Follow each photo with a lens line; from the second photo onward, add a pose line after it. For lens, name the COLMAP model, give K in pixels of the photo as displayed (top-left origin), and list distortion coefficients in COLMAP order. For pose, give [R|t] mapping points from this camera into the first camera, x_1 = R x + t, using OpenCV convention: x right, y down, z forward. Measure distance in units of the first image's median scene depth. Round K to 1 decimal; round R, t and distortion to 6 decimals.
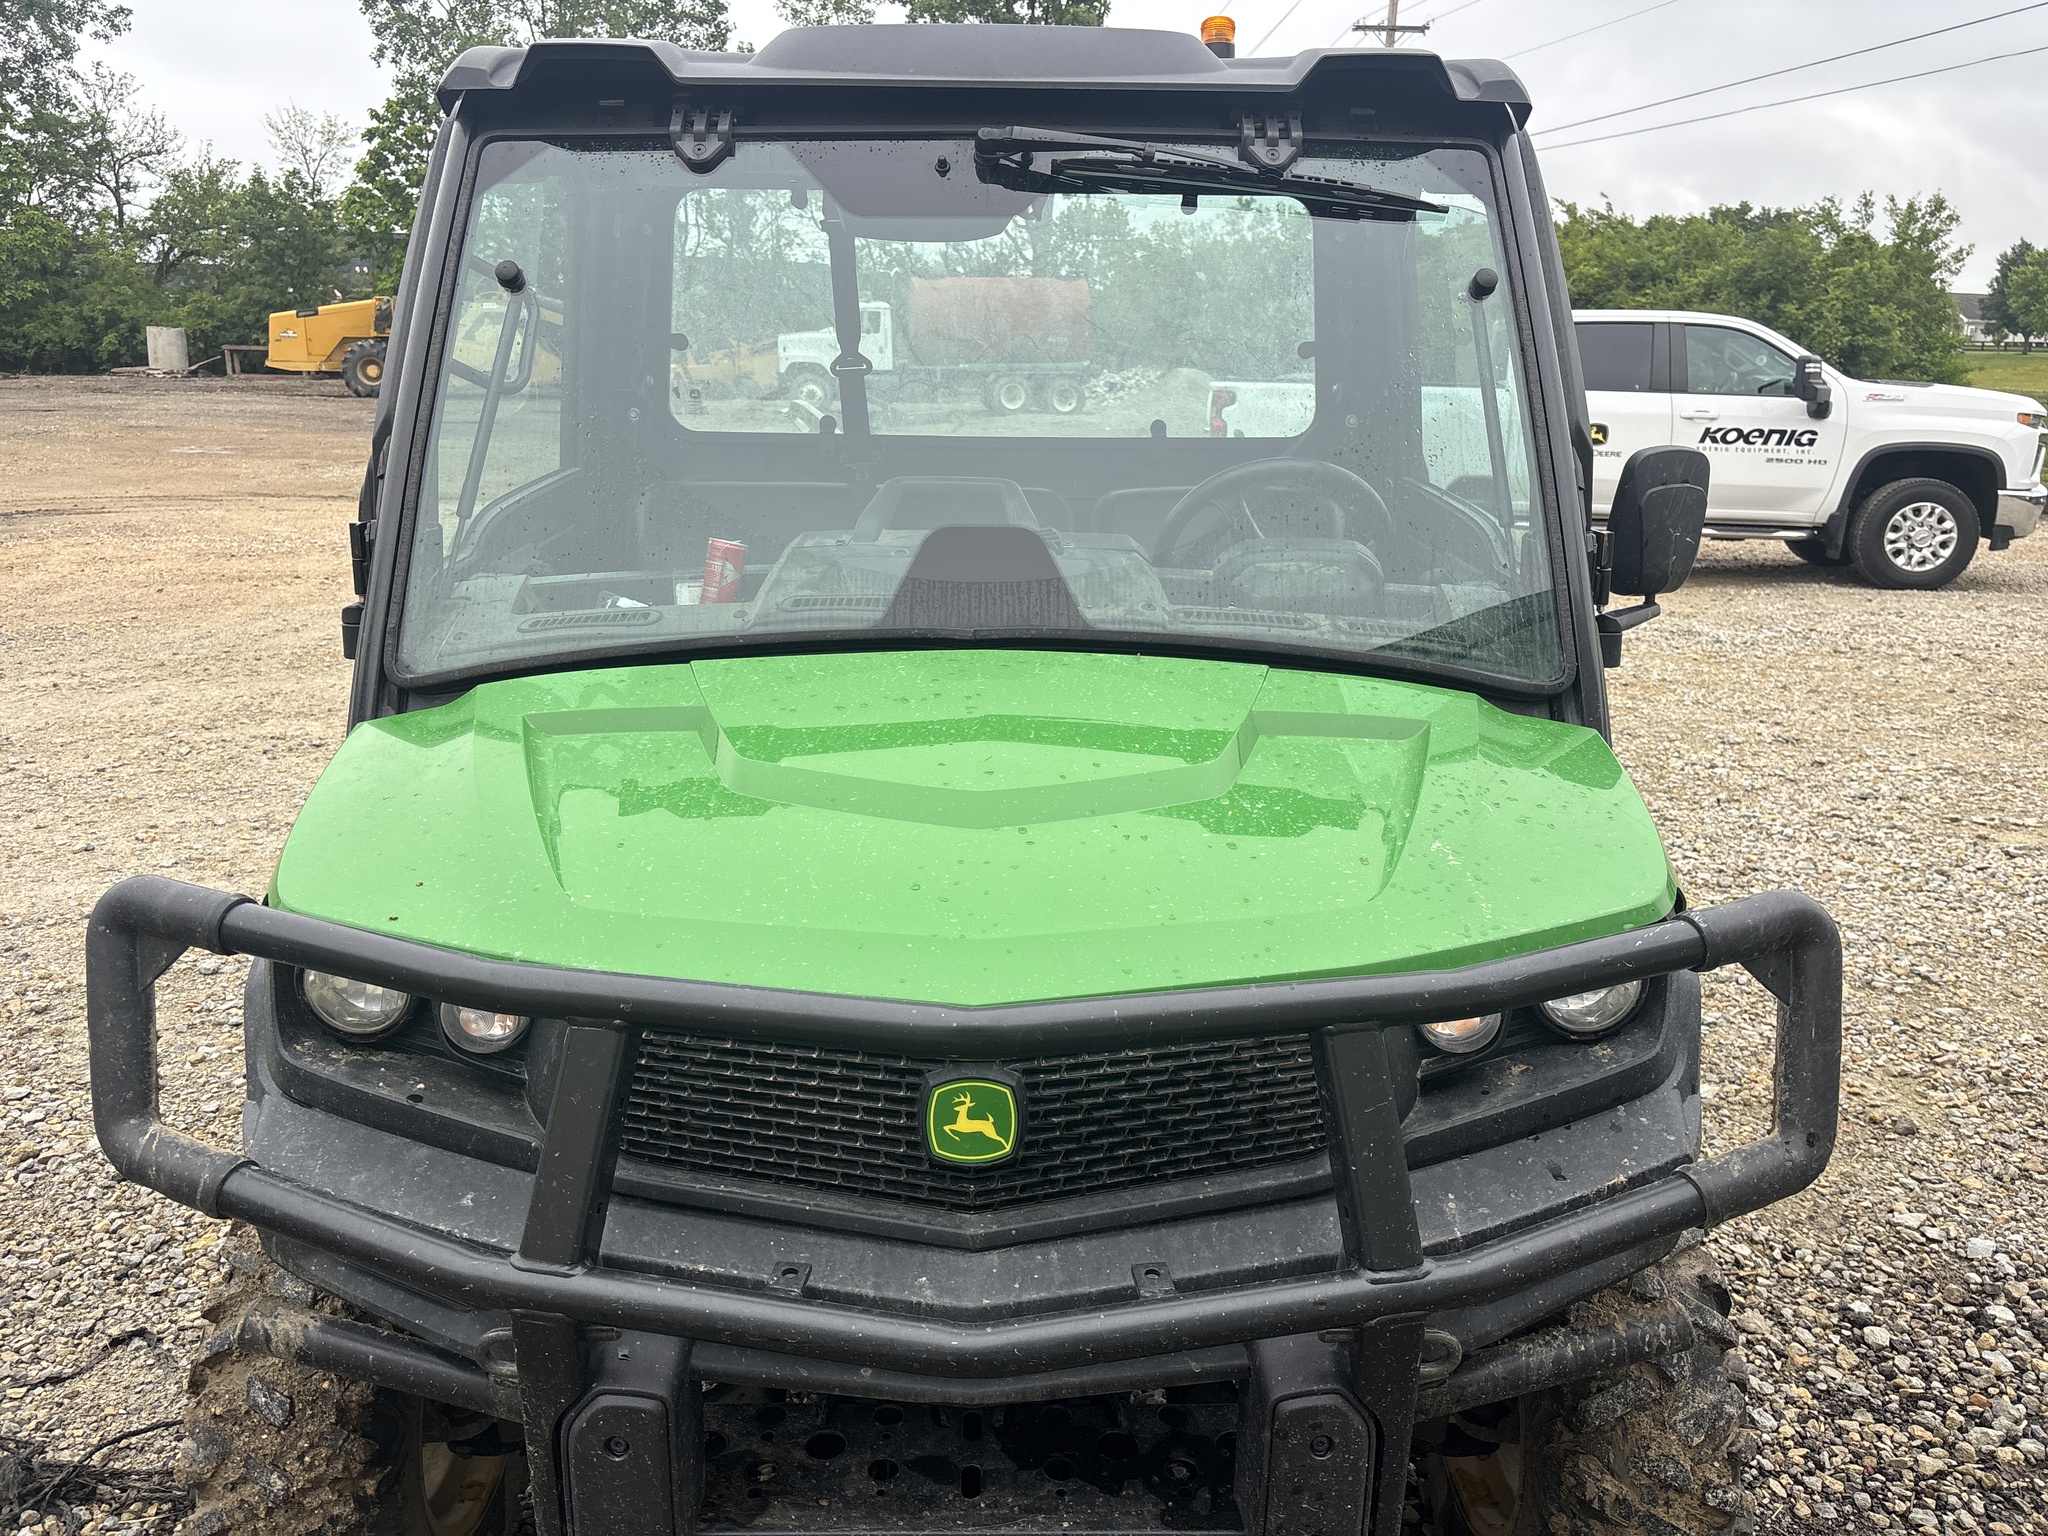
lens RADIAL K [[1554.5, 0, 1034.6], [0, 1554.5, 749.3], [0, 0, 1]] dist [0.066494, -0.073503]
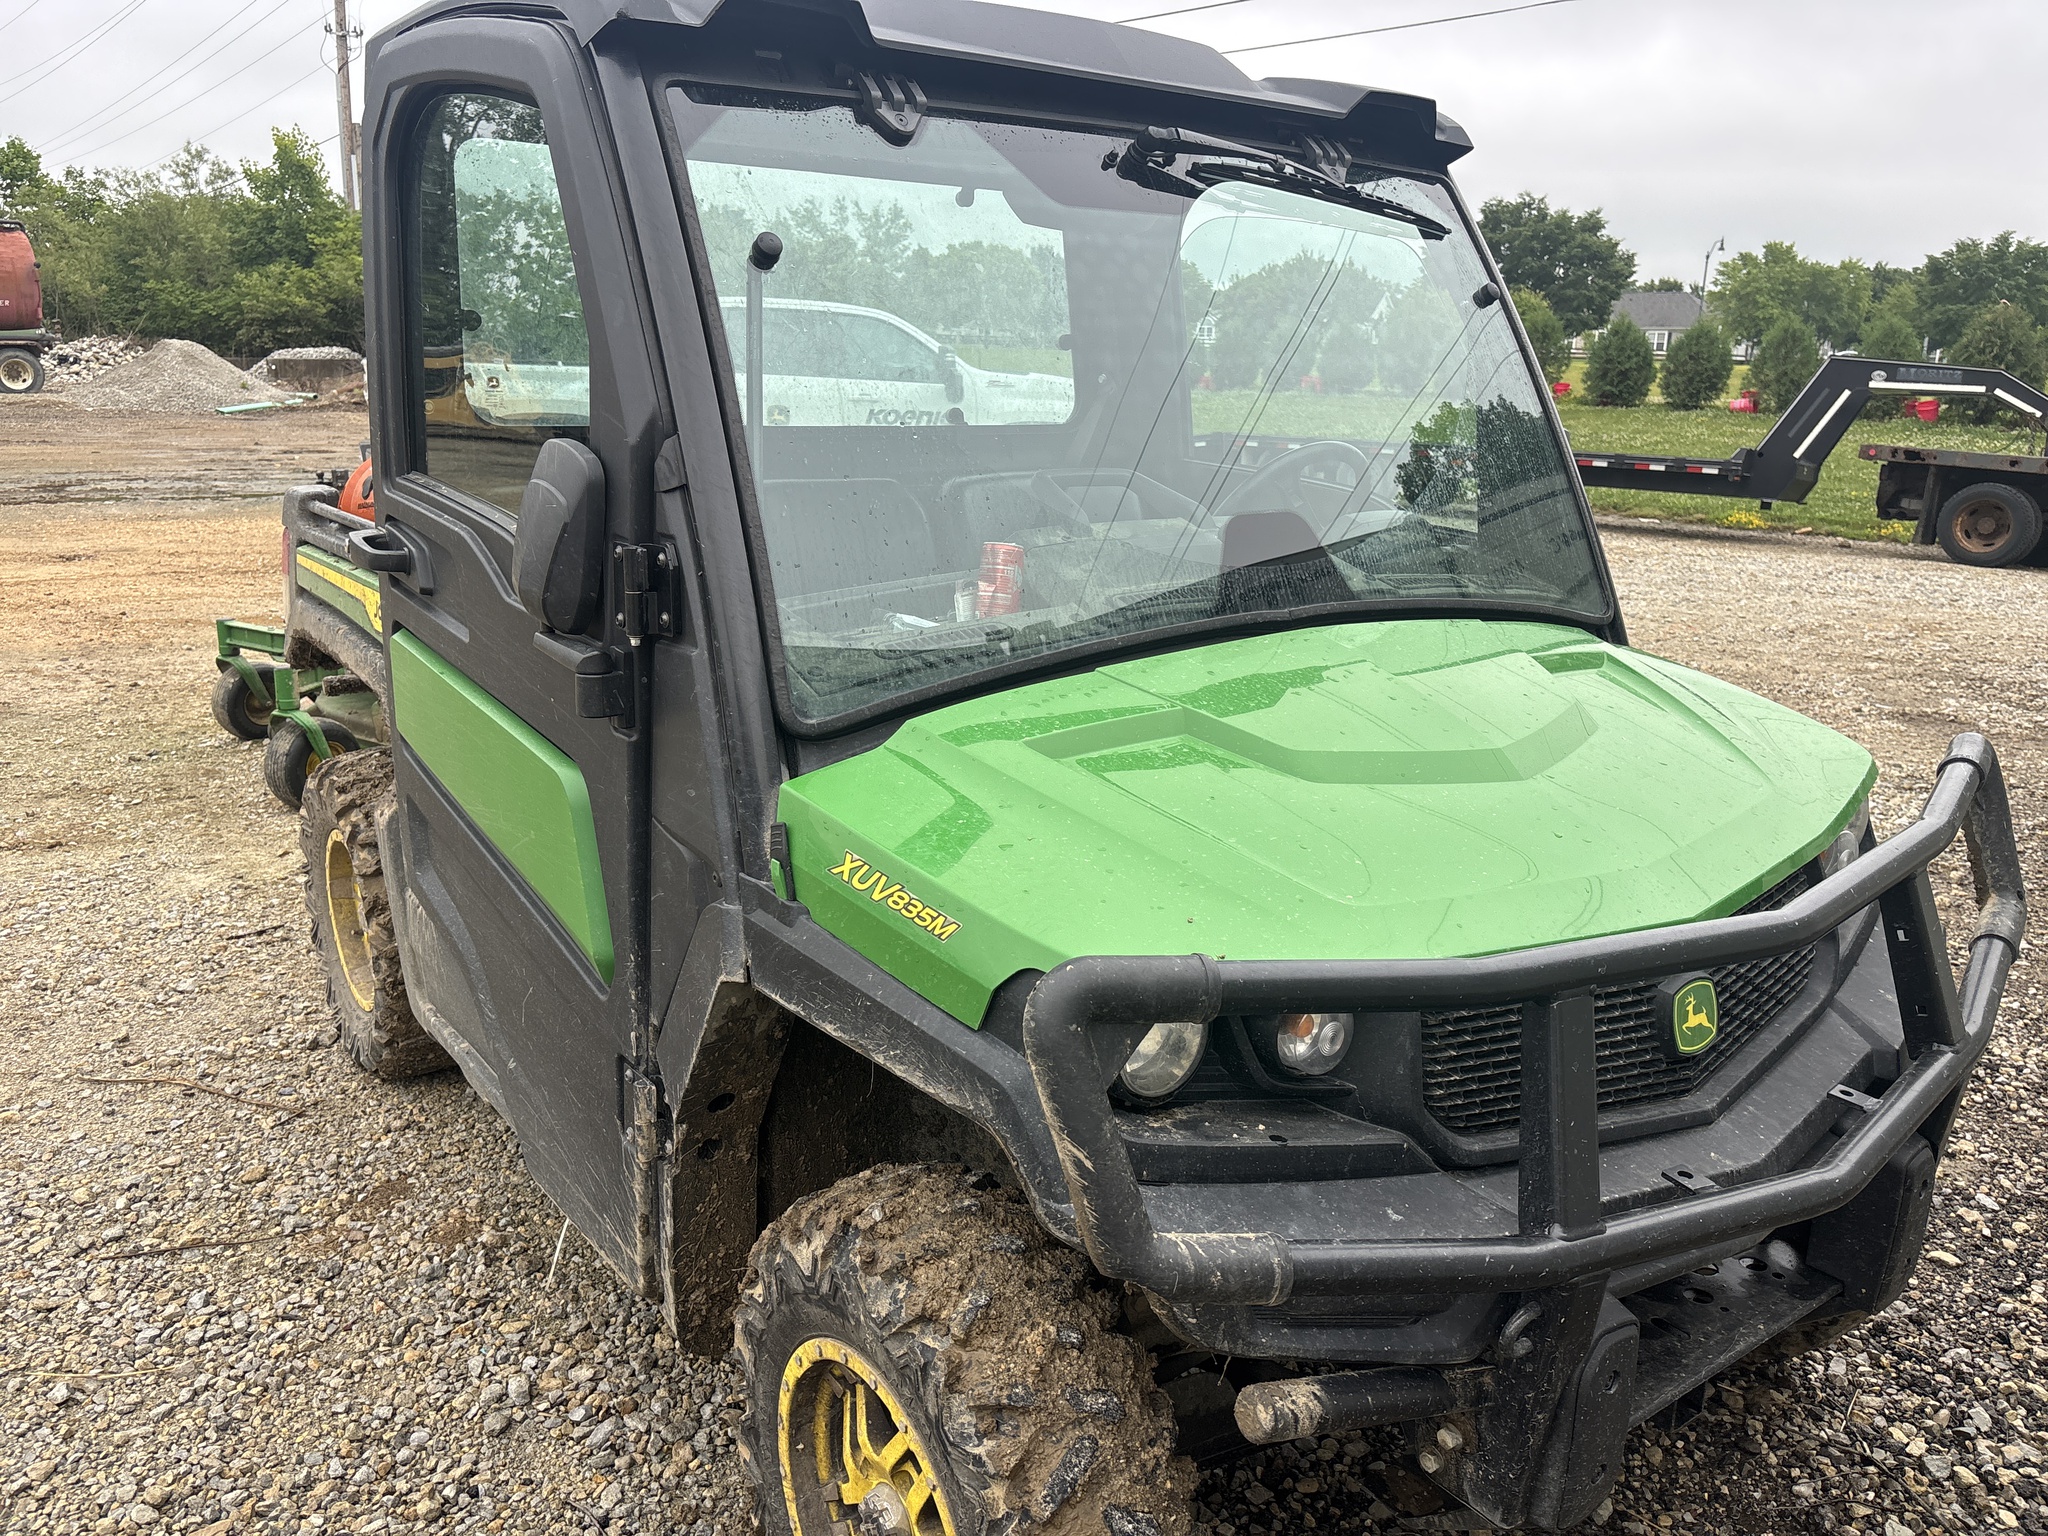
lens RADIAL K [[1554.5, 0, 1034.6], [0, 1554.5, 749.3], [0, 0, 1]] dist [0.066494, -0.073503]
pose [[0.812351, -0.133712, 0.567633, -0.740728], [0.126573, 0.990583, 0.052201, -0.056521], [-0.569268, 0.029442, 0.821625, 0.214355]]
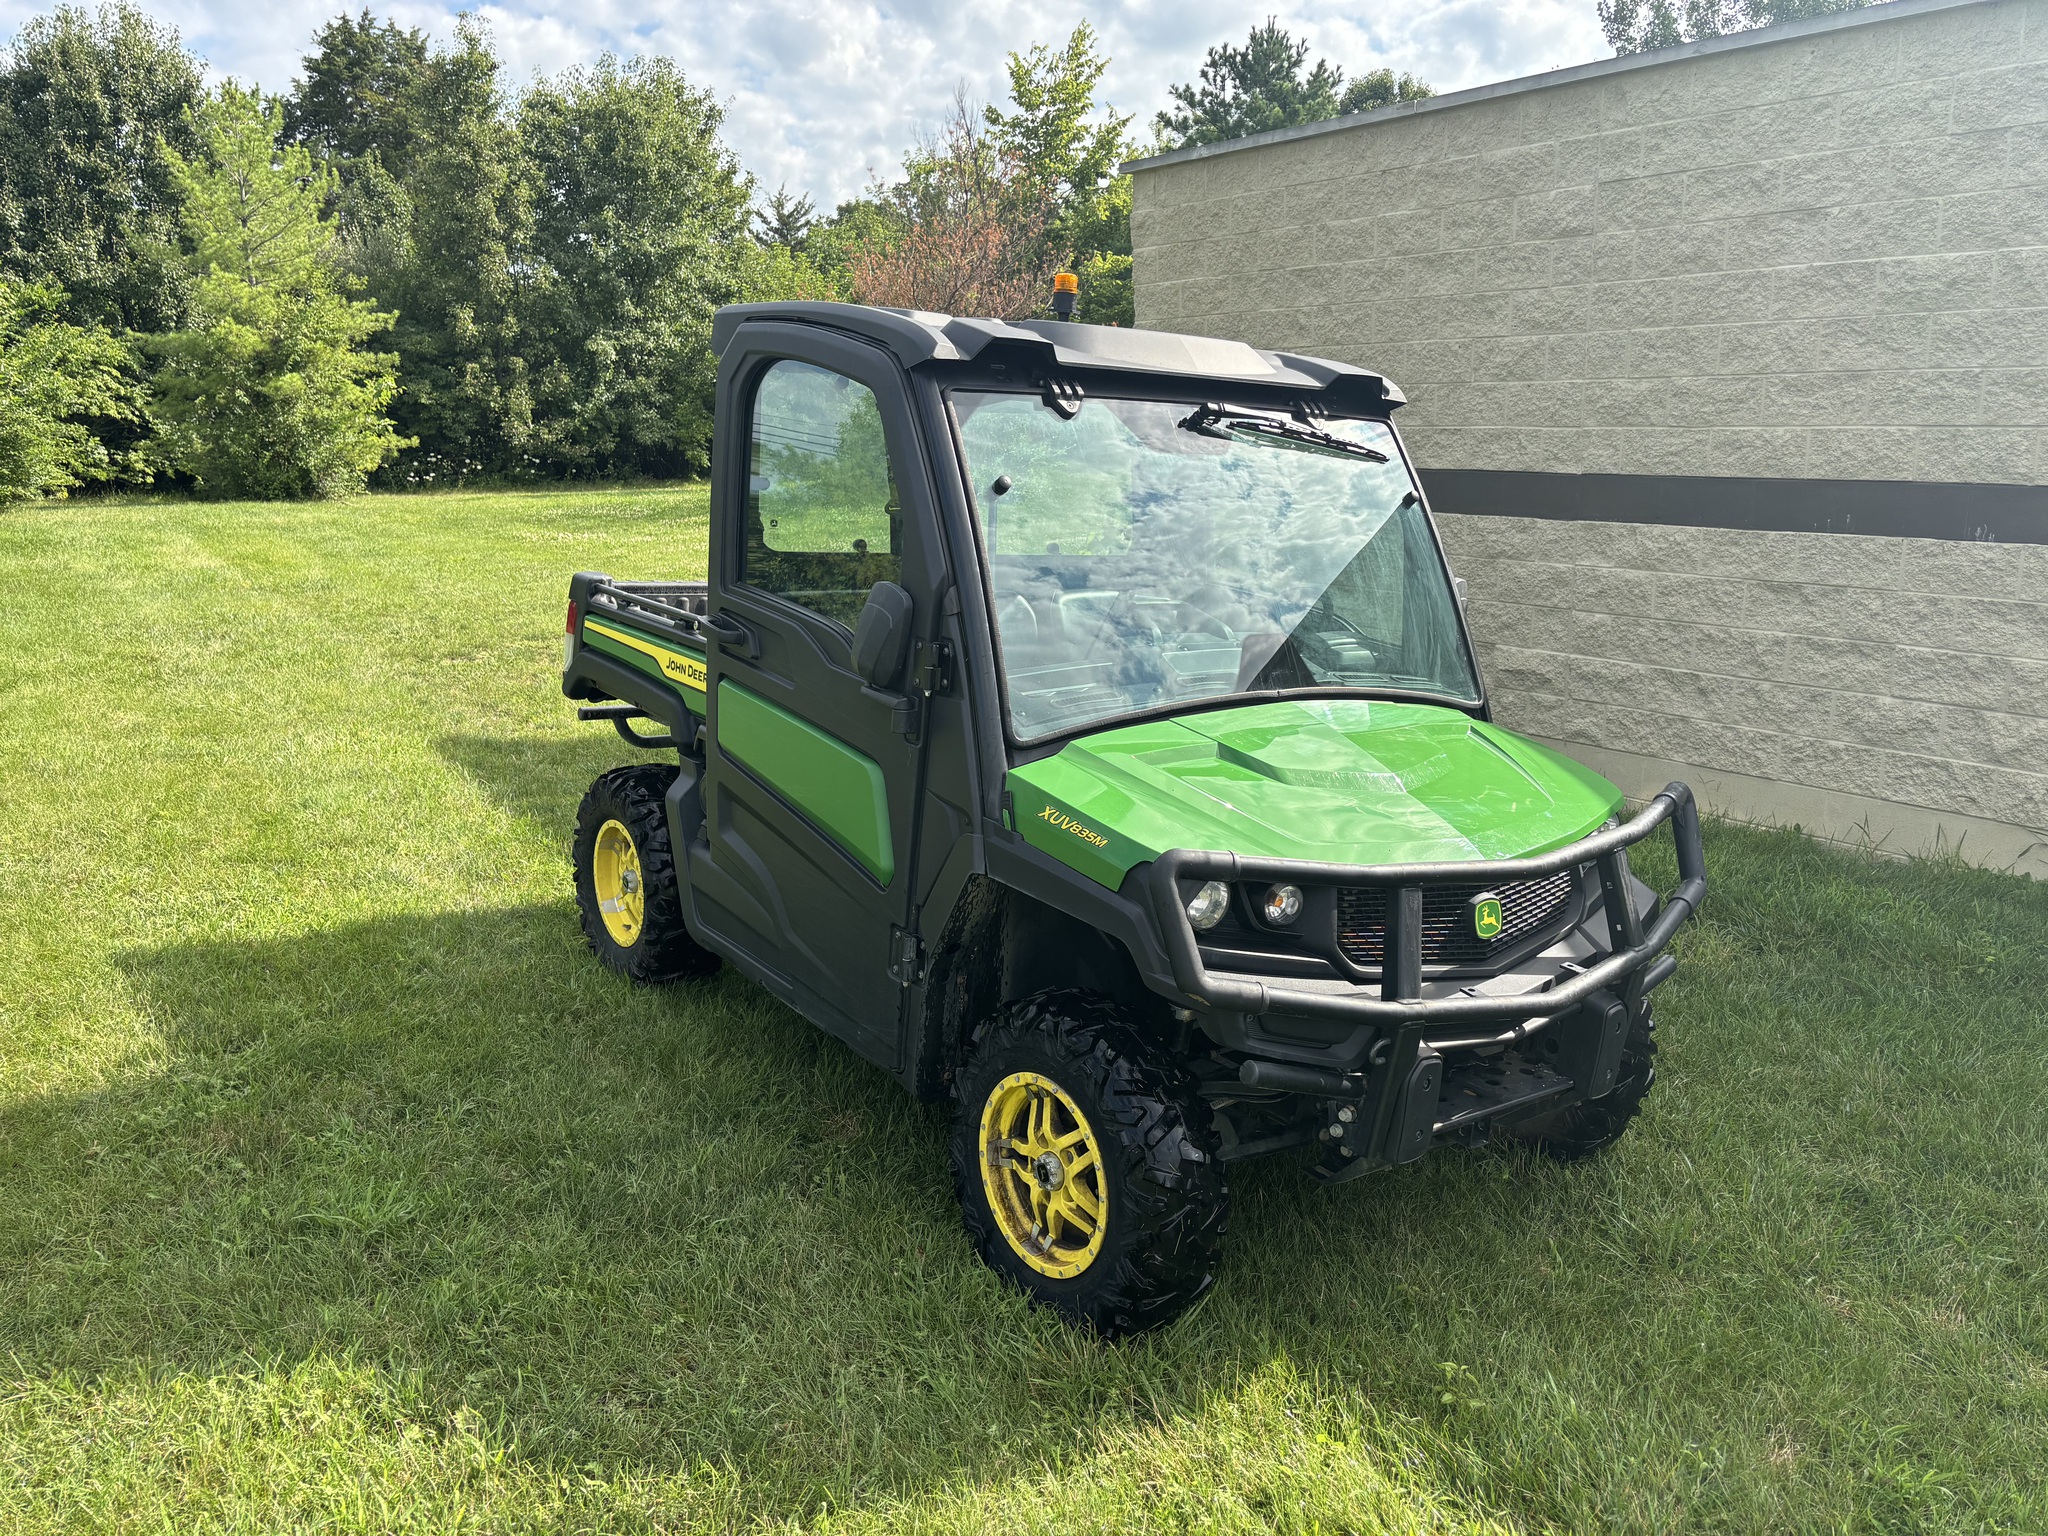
lens RADIAL K [[1532.9, 0, 1013.8], [0, 1532.9, 763.6], [0, 0, 1]] dist [0.068730, -0.072690]
pose [[0.820298, -0.080287, 0.566273, -1.222814], [0.082913, 0.996332, 0.021155, -0.052410], [-0.565895, 0.029598, 0.823946, -0.276082]]
